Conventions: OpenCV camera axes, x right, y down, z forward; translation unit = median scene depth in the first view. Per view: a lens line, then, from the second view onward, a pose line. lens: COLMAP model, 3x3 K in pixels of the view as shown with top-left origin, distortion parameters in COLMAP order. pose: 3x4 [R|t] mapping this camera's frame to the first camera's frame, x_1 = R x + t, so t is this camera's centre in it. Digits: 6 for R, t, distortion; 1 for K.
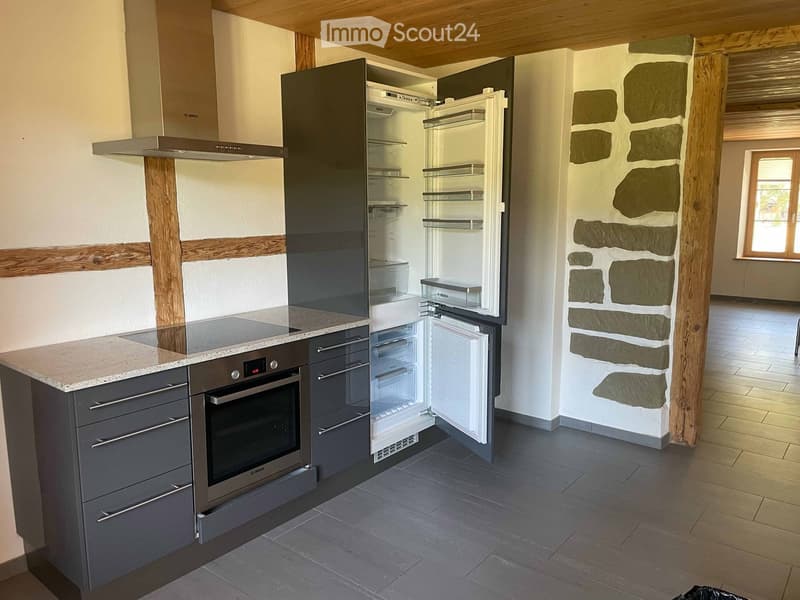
lens RADIAL K [[611.6, 0, 398.3], [0, 611.6, 298.1], [0, 0, 1]] dist [0.053277, -0.069060]
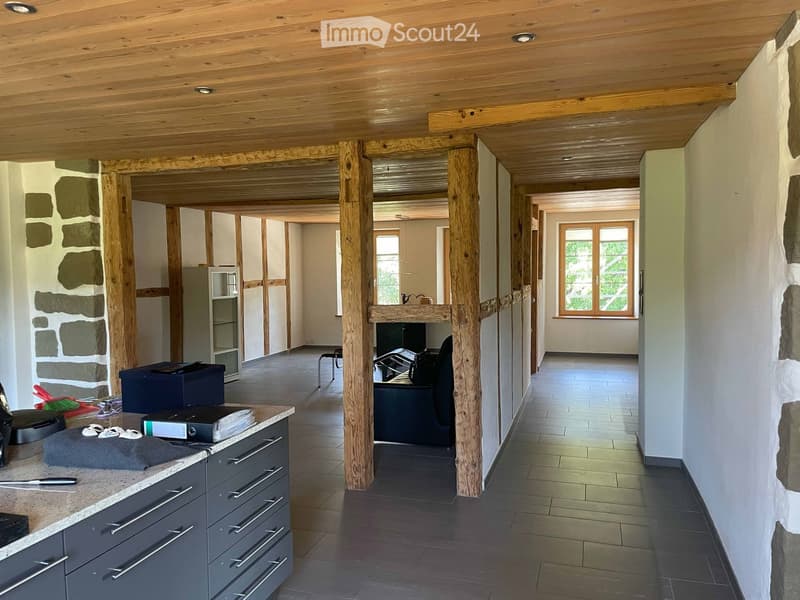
lens RADIAL K [[602.7, 0, 400.0], [0, 602.7, 298.6], [0, 0, 1]] dist [0.023992, -0.006356]
pose [[0.933967, -0.027278, 0.356316, 0.576921], [0.064821, 0.993474, -0.093852, 0.055652], [-0.351431, 0.110752, 0.929640, -0.444183]]
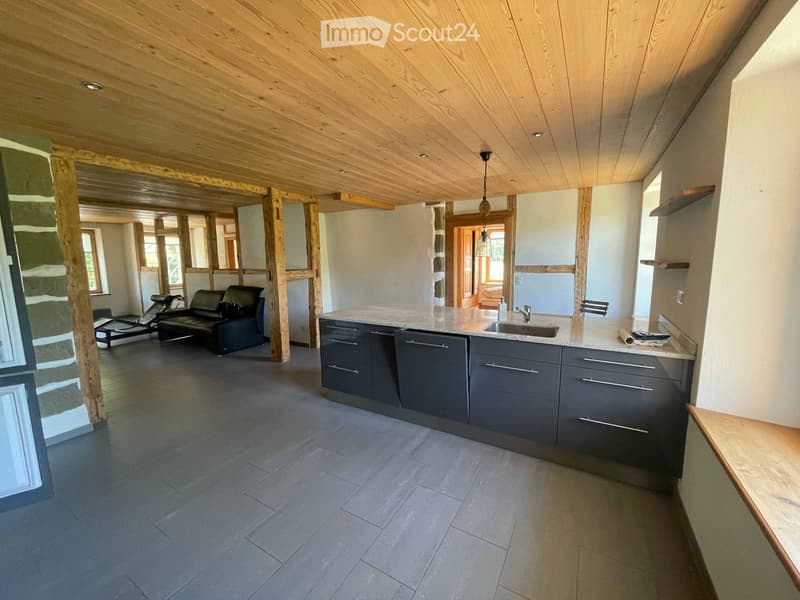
lens RADIAL K [[325.8, 0, 396.7], [0, 325.8, 301.4], [0, 0, 1]] dist [-0.015247, 0.000647]
pose [[-0.122214, -0.128213, 0.984188, -0.358487], [0.164091, 0.975364, 0.147440, -0.041062], [-0.978845, 0.179516, -0.098165, 0.334801]]
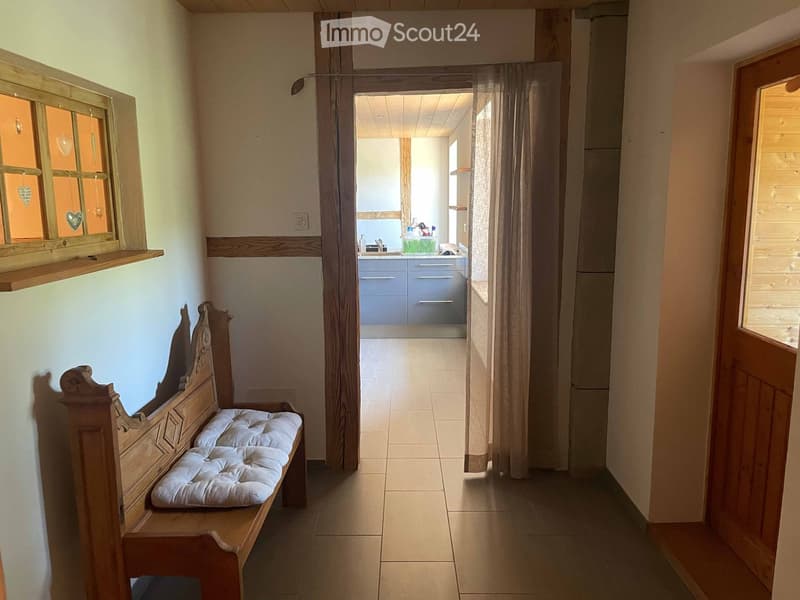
lens RADIAL K [[602.7, 0, 402.1], [0, 602.7, 300.0], [0, 0, 1]] dist [0.023992, -0.006356]
pose [[-0.613027, -0.123150, 0.780405, -1.798708], [0.132606, 0.957726, 0.255297, -0.255441], [-0.778854, 0.259990, -0.570782, 1.545085]]
